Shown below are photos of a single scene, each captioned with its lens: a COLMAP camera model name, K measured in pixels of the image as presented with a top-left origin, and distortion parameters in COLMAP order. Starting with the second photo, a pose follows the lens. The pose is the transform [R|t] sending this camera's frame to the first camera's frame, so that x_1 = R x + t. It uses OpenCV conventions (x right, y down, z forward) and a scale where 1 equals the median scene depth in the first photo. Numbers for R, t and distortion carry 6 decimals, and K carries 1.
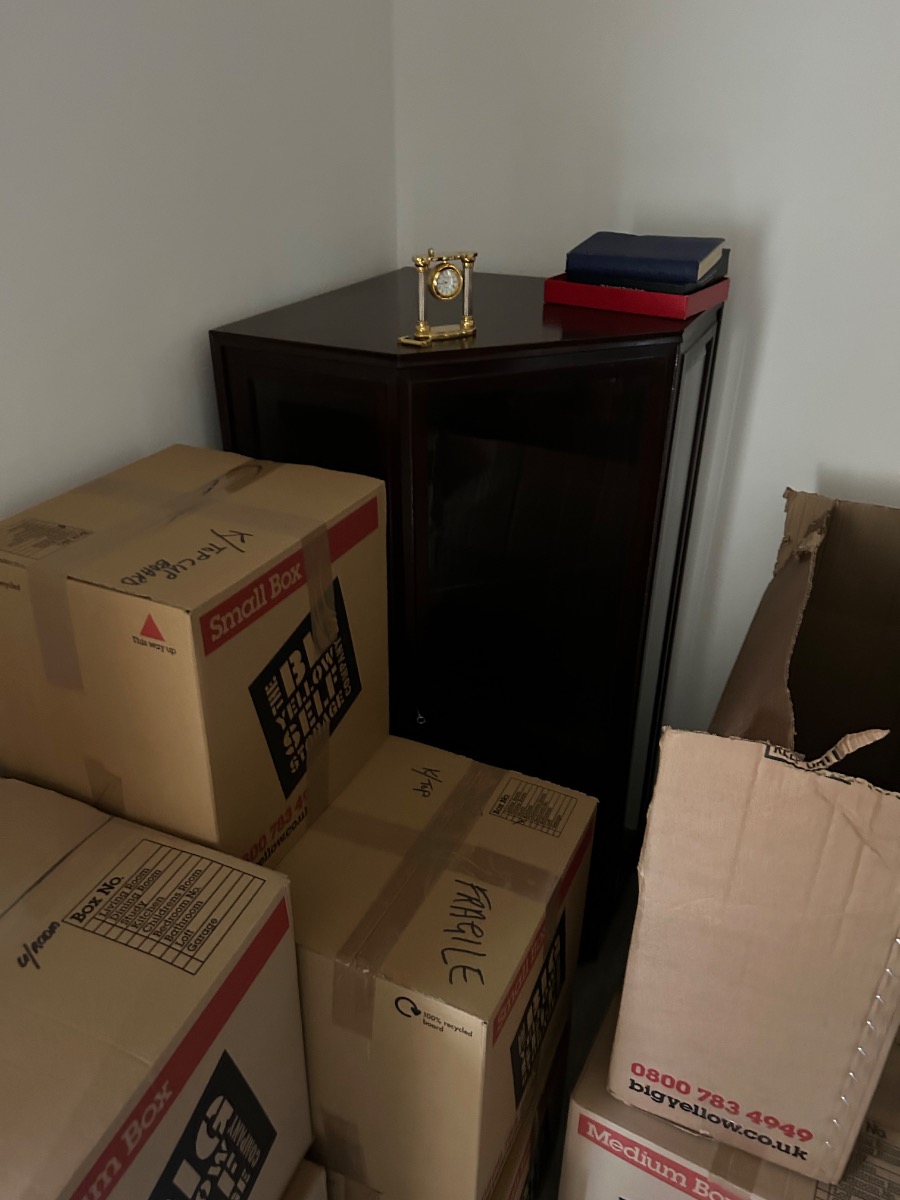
lens RADIAL K [[919.2, 0, 446.1], [0, 919.2, 630.4], [0, 0, 1]] dist [0.056403, -0.059020]
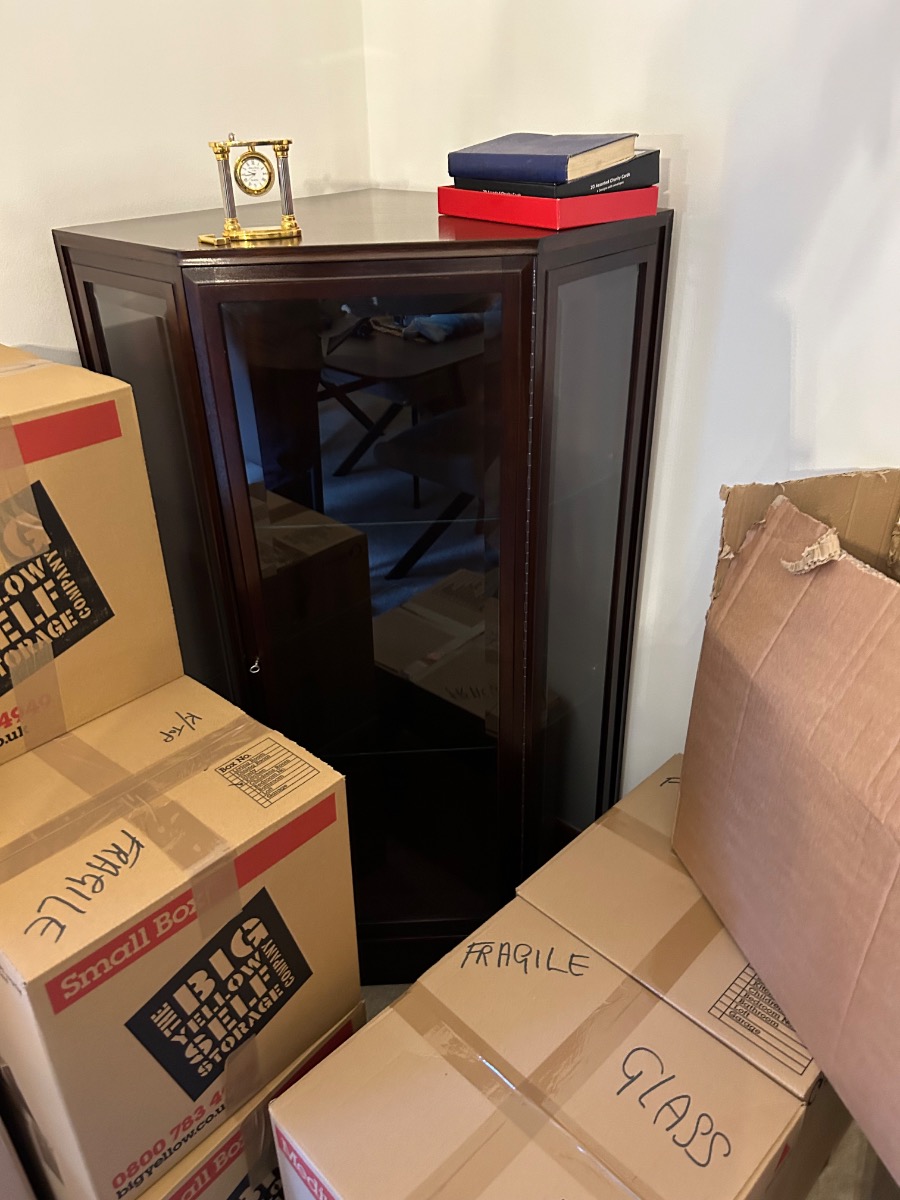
lens RADIAL K [[919.2, 0, 446.1], [0, 919.2, 630.4], [0, 0, 1]] dist [0.056403, -0.059020]
pose [[0.953234, 0.131183, -0.272278, 0.505034], [-0.127708, 0.991342, 0.030526, 0.008657], [0.273925, 0.005674, 0.961734, 0.204368]]
